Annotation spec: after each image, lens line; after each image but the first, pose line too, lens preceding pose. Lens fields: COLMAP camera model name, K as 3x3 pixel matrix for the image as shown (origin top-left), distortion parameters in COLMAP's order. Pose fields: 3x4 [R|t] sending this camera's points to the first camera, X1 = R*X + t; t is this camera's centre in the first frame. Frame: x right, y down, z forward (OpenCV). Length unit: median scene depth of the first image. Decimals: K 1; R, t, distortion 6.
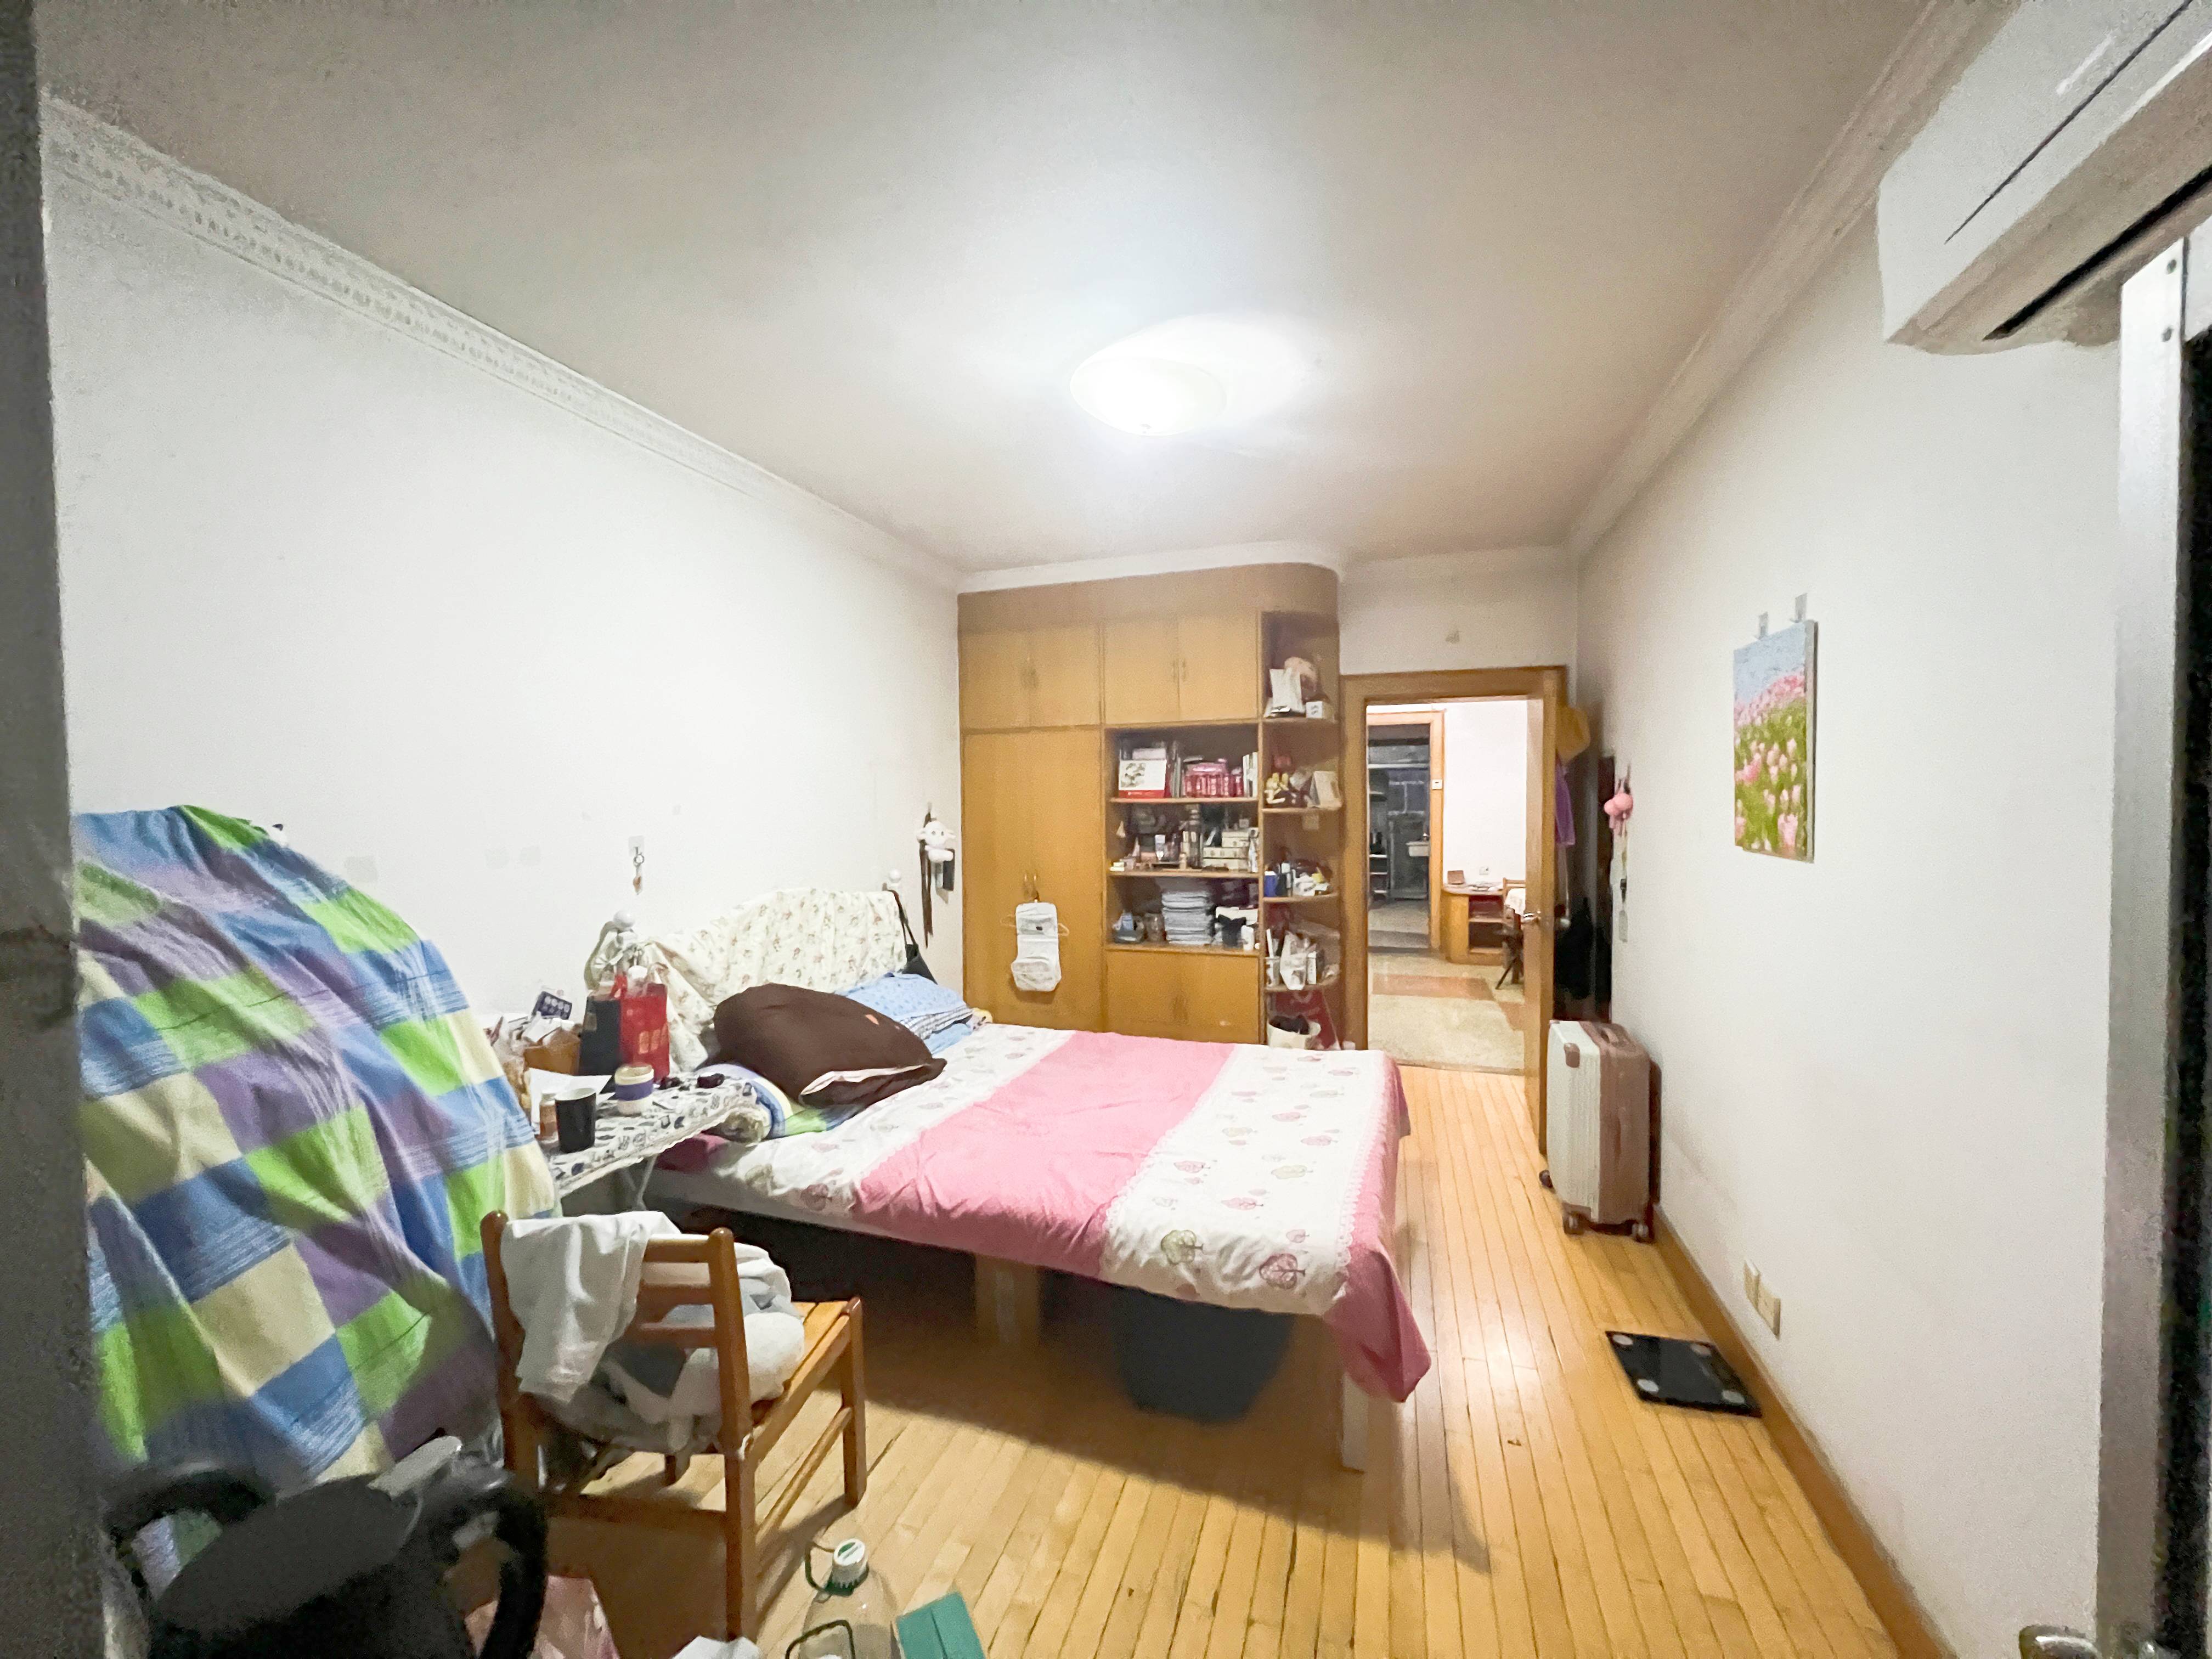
lens RADIAL K [[878.9, 0, 1099.1], [0, 878.9, 816.4], [0, 0, 1]] dist [-0.001040, 0.000306]
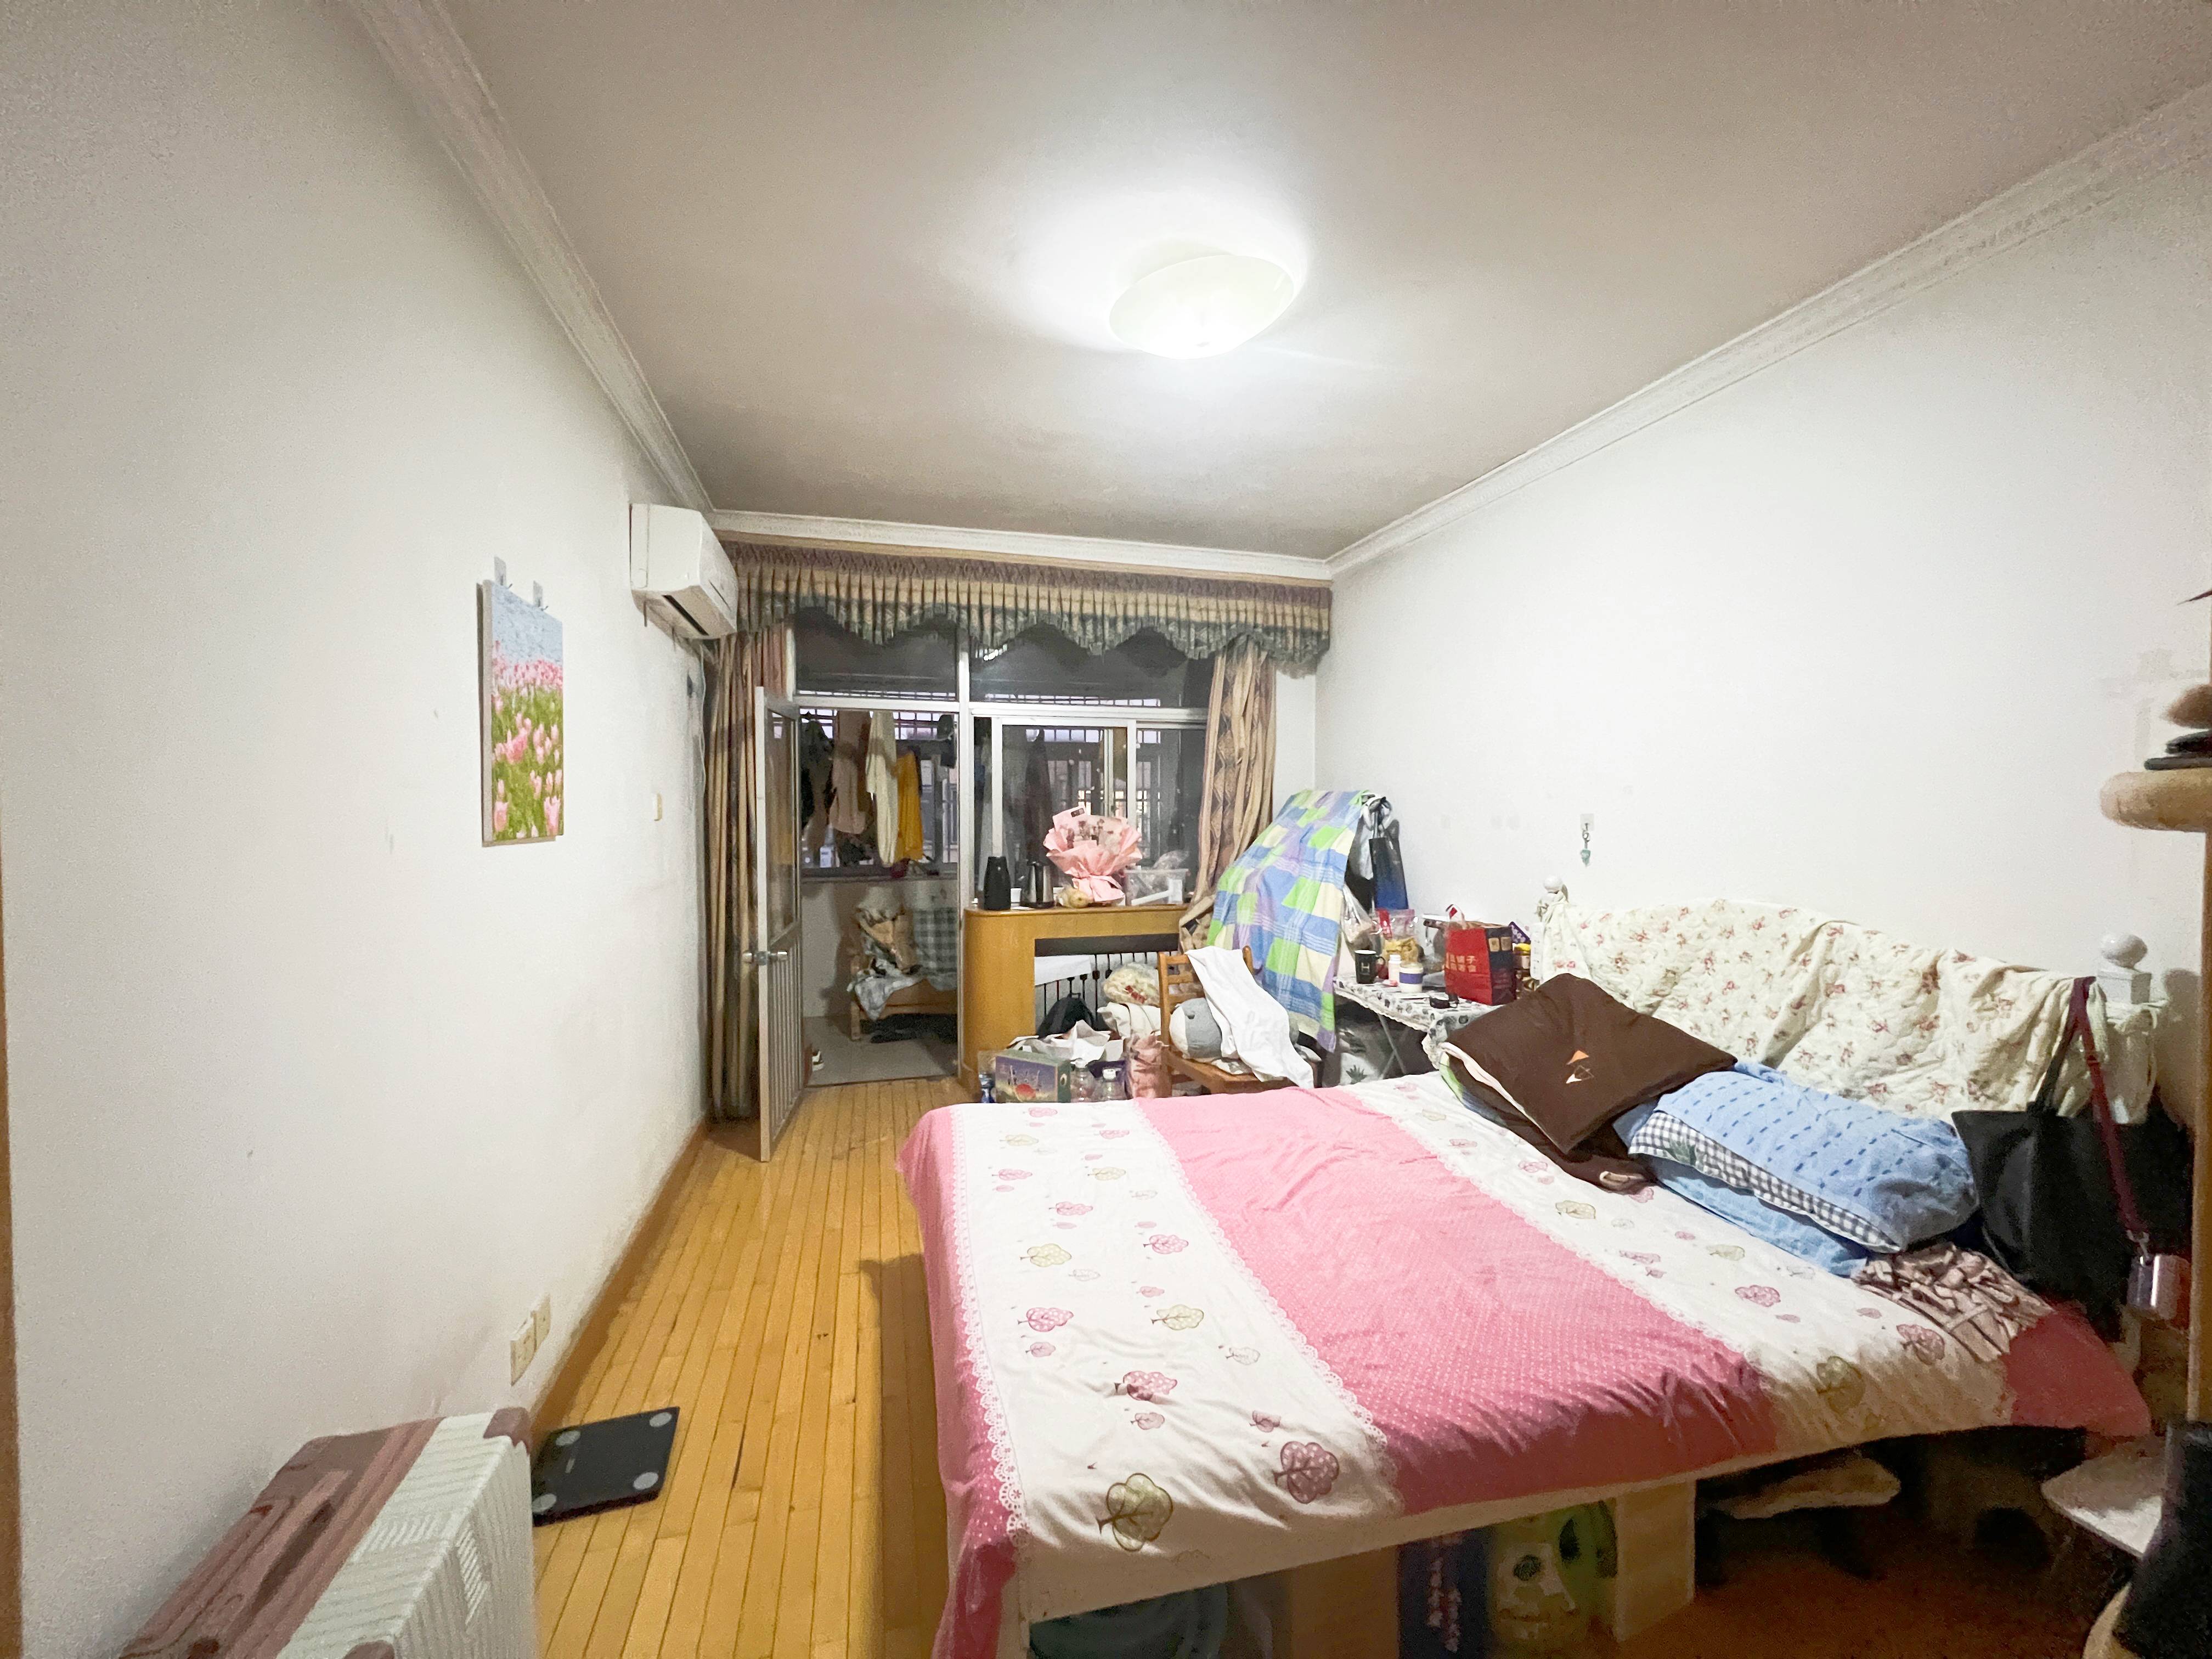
lens RADIAL K [[878.9, 0, 1107.2], [0, 878.9, 825.0], [0, 0, 1]] dist [-0.001040, 0.000306]
pose [[-0.834657, 0.023833, -0.550253, 0.750334], [-0.001396, 0.998969, 0.045385, -0.016113], [0.550768, 0.038649, -0.833763, 2.059010]]
